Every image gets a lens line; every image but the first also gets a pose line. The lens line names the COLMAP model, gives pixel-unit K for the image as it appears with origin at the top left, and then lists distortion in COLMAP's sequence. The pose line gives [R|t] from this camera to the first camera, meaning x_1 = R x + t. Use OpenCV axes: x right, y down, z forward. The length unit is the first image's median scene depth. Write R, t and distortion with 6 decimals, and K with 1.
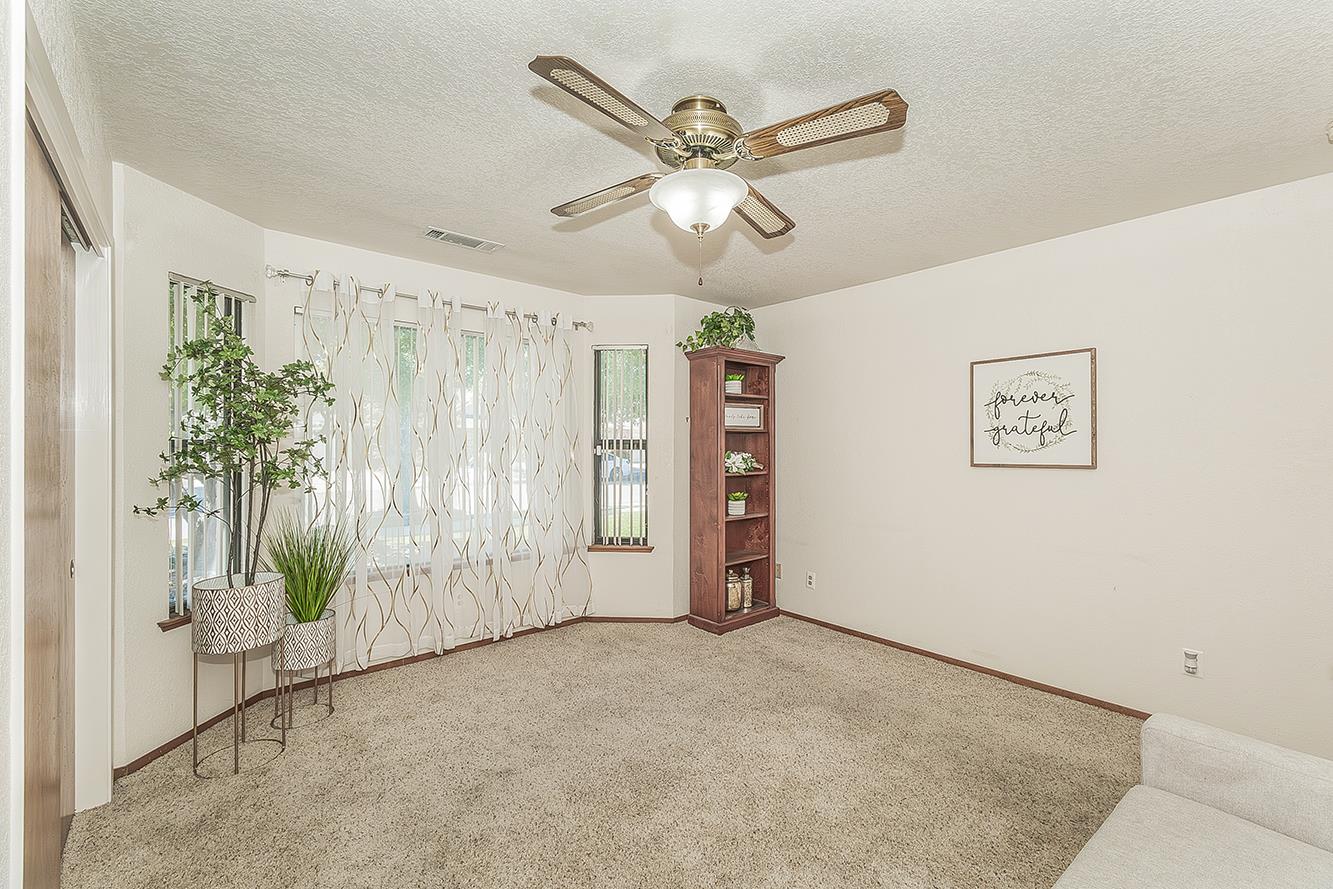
lens RADIAL K [[557.8, 0, 666.8], [0, 557.8, 438.2], [0, 0, 1]] dist [0.001193, 0.000400]
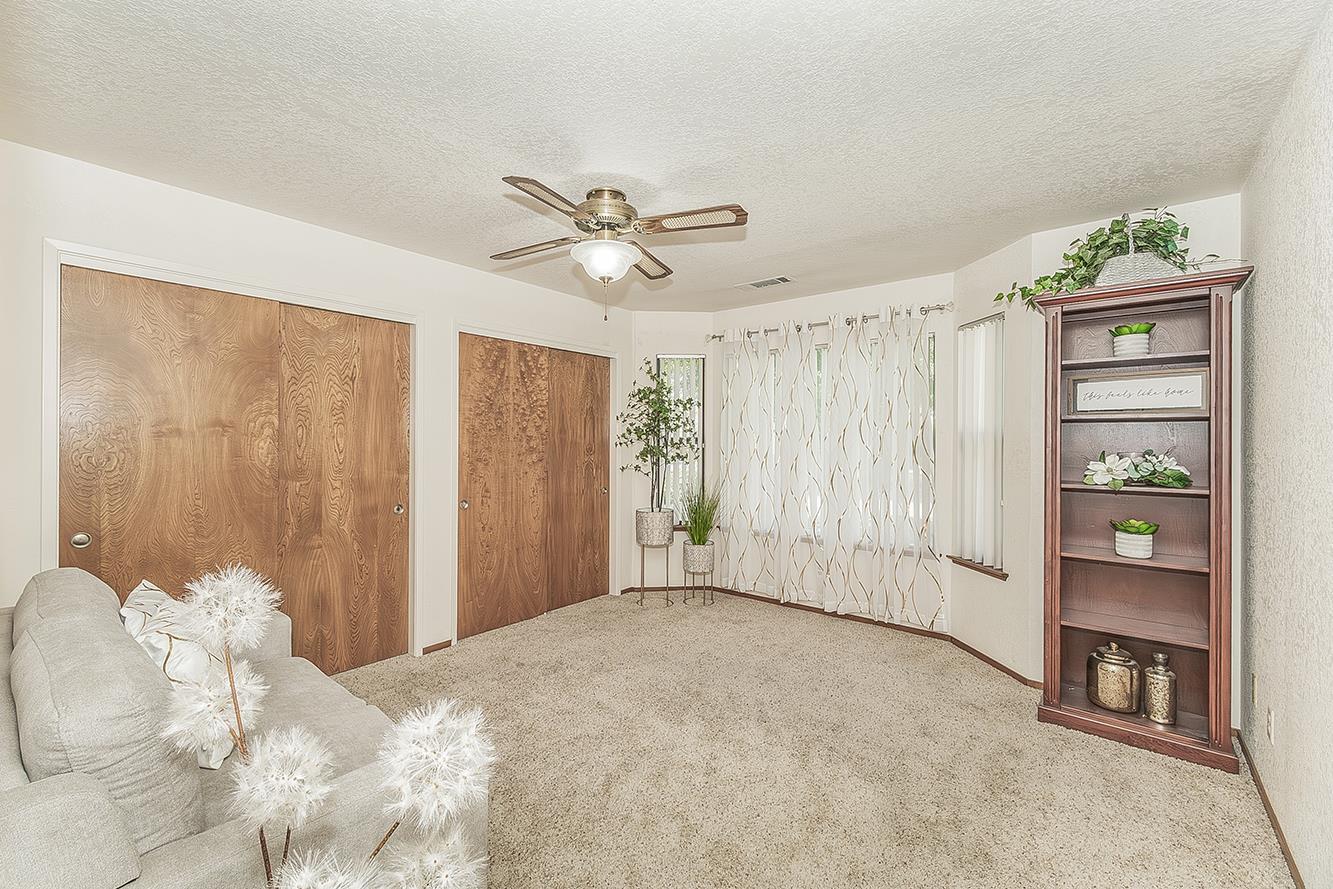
lens RADIAL K [[557.8, 0, 666.8], [0, 557.8, 438.2], [0, 0, 1]] dist [0.001193, 0.000400]
pose [[0.179280, -0.007433, -0.983770, 0.846932], [0.001661, 0.999972, -0.007252, 0.016594], [0.983797, -0.000334, 0.179287, 0.529543]]
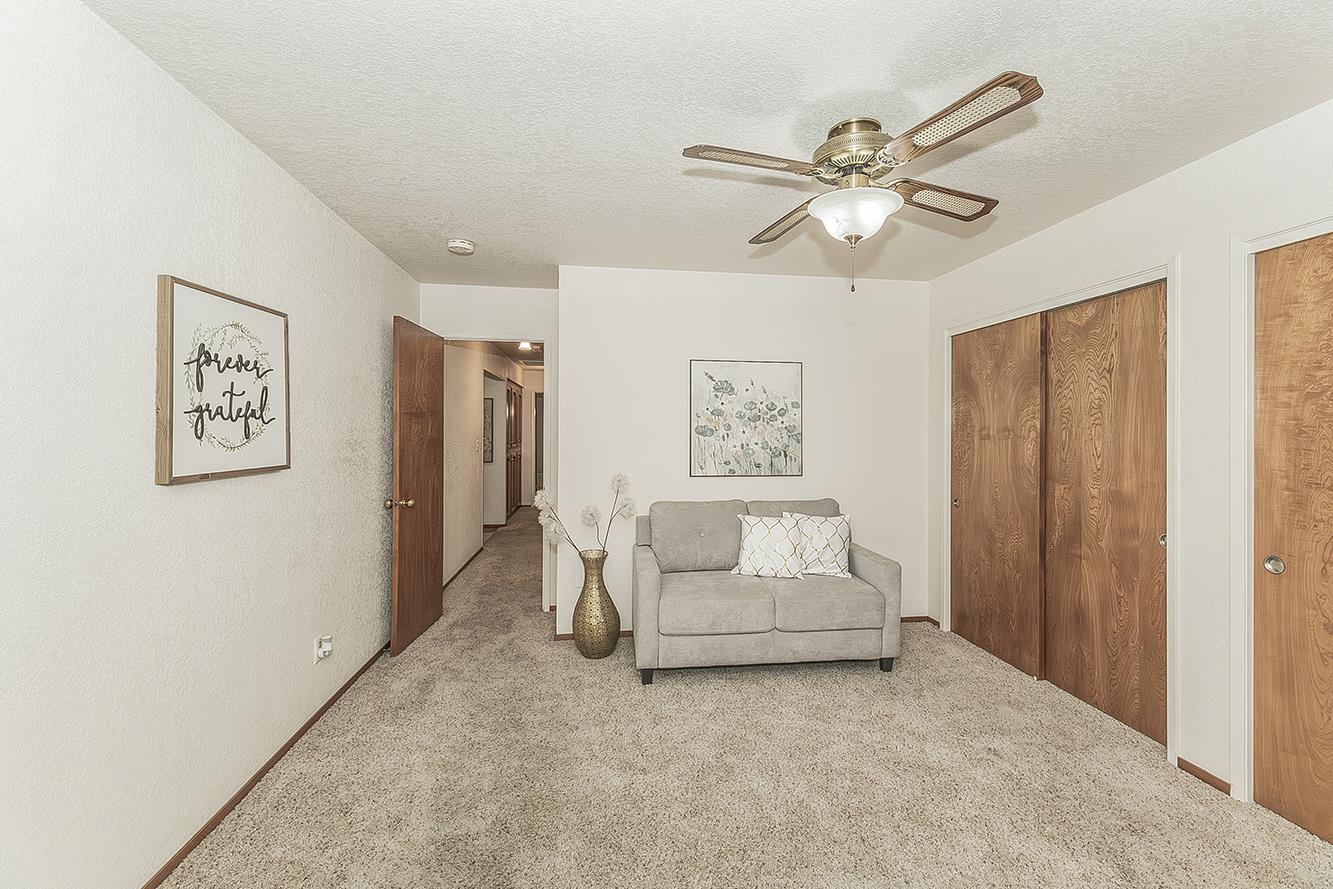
lens RADIAL K [[557.8, 0, 666.8], [0, 557.8, 438.2], [0, 0, 1]] dist [0.001193, 0.000400]
pose [[-0.826474, -0.009546, 0.562894, -0.120472], [-0.008506, 0.999954, 0.004470, 0.006350], [-0.562911, -0.001094, -0.826517, 1.201935]]
